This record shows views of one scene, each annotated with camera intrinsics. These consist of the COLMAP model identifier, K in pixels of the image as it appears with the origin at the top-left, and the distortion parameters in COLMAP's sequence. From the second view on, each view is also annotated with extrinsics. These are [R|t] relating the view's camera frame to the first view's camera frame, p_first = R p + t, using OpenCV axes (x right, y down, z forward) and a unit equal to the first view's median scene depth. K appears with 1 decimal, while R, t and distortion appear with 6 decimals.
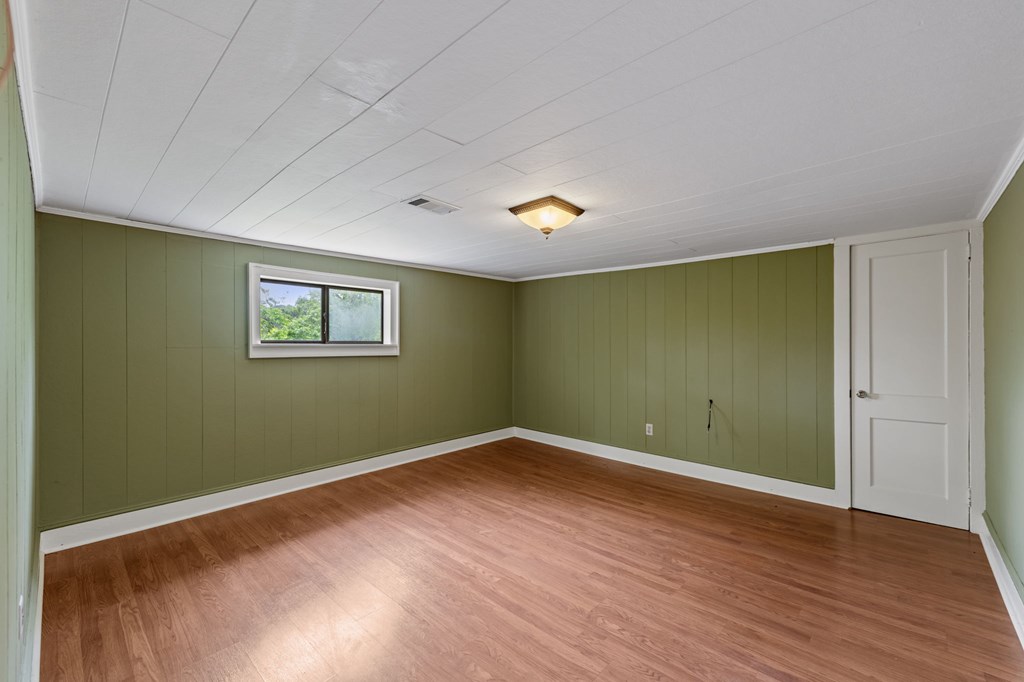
lens RADIAL K [[414.7, 0, 512.0], [0, 414.7, 341.0], [0, 0, 1]] dist [0.000529, -0.000005]
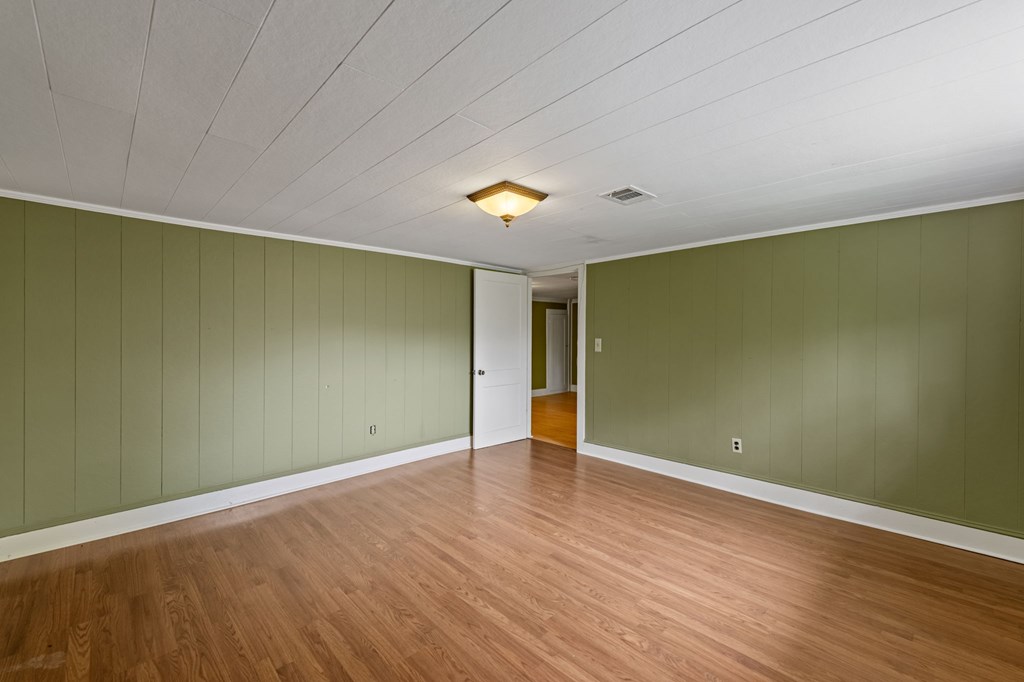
lens RADIAL K [[414.7, 0, 512.0], [0, 414.7, 341.0], [0, 0, 1]] dist [0.000529, -0.000005]
pose [[-0.998582, -0.003082, 0.053152, 0.024799], [-0.002472, 0.999930, 0.011531, 0.001247], [-0.053184, 0.011383, -0.998520, 1.936204]]
